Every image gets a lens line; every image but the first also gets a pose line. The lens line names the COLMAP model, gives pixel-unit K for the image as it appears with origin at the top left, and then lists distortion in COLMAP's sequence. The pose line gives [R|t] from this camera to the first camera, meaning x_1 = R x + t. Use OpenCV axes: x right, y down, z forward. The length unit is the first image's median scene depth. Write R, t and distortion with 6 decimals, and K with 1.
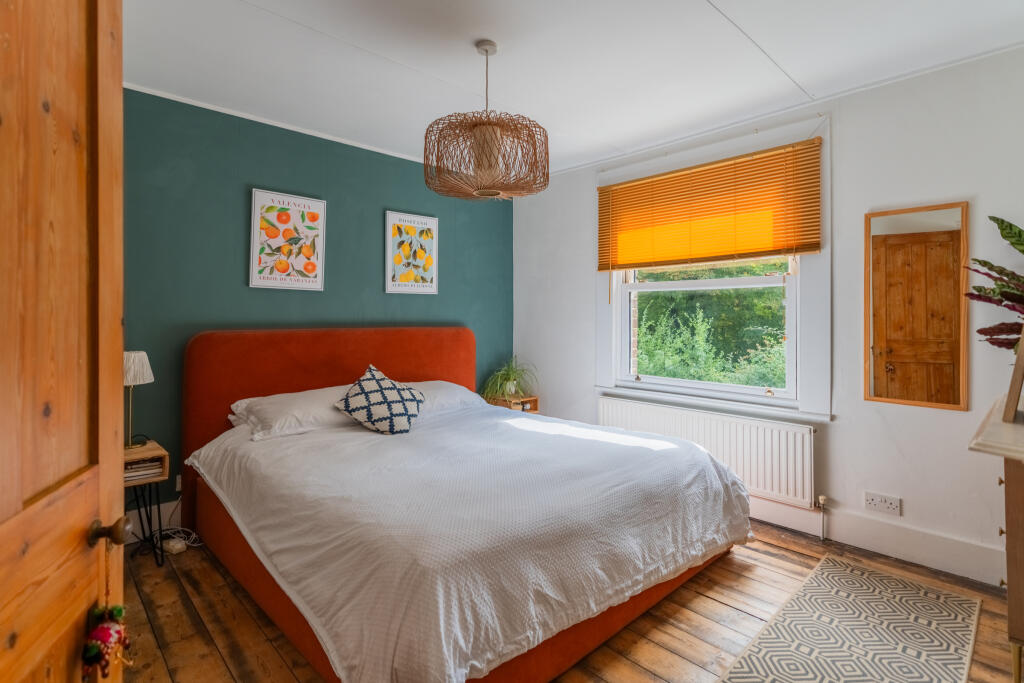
lens RADIAL K [[499.5, 0, 513.4], [0, 499.5, 312.6], [0, 0, 1]] dist [-0.000661, -0.000052]
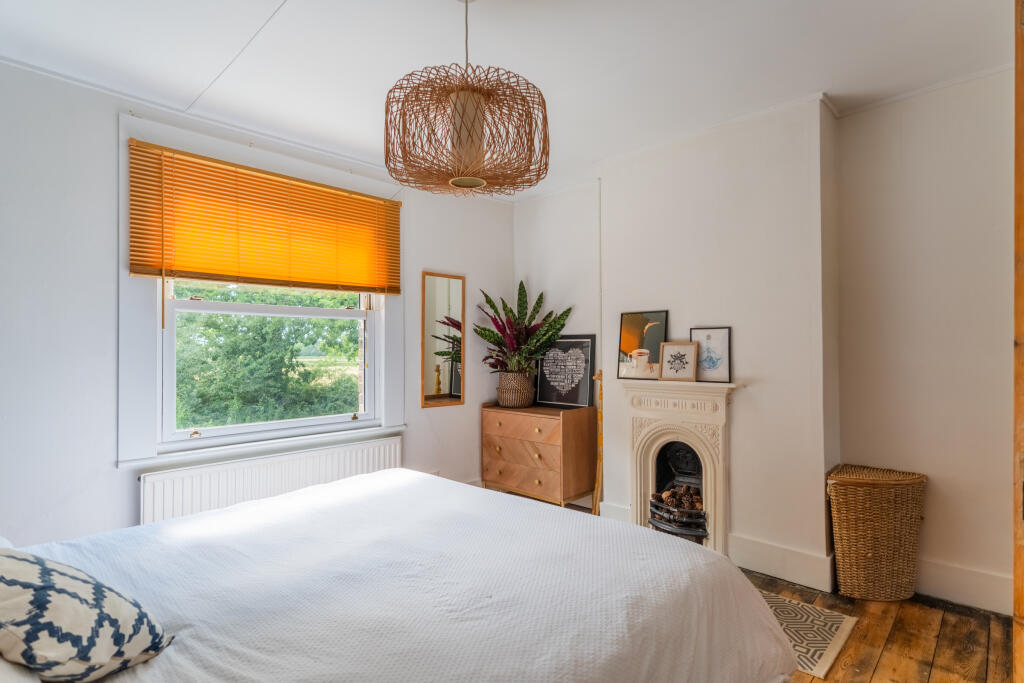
lens RADIAL K [[520.6, 0, 512.0], [0, 520.6, 341.5], [0, 0, 1]] dist [0.001711, 0.000125]
pose [[-0.044781, 0.013190, 0.998910, -0.578527], [-0.001563, 0.999911, -0.013273, 0.009487], [-0.998996, -0.002156, -0.044756, 0.655176]]
